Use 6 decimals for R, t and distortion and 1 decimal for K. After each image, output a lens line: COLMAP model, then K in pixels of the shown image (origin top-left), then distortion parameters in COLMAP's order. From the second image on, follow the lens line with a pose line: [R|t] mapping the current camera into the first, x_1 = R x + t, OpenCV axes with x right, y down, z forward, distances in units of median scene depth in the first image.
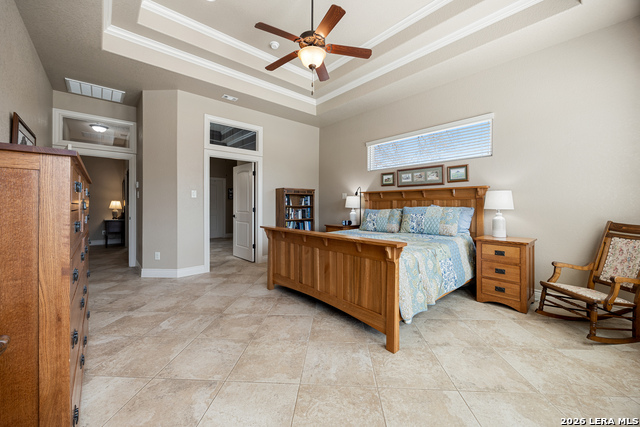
lens RADIAL K [[248.6, 0, 321.7], [0, 248.6, 210.9], [0, 0, 1]] dist [-0.000587, 0.000004]
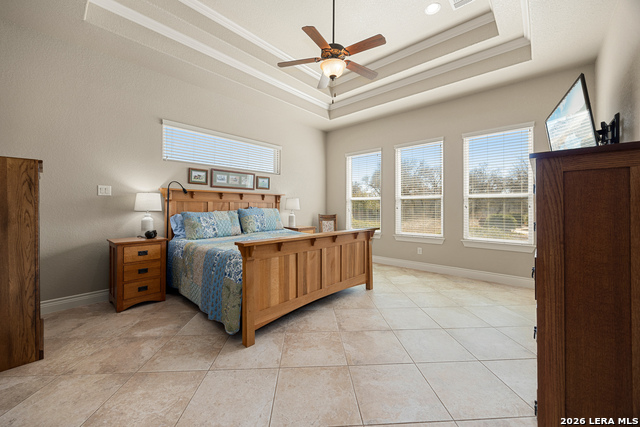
lens RADIAL K [[248.6, 0, 321.7], [0, 248.6, 210.9], [0, 0, 1]] dist [-0.000587, 0.000004]
pose [[-0.122250, -0.019150, 0.992315, -0.809959], [0.014991, 0.999664, 0.021138, -0.025524], [-0.992386, 0.017460, -0.121922, 0.868023]]
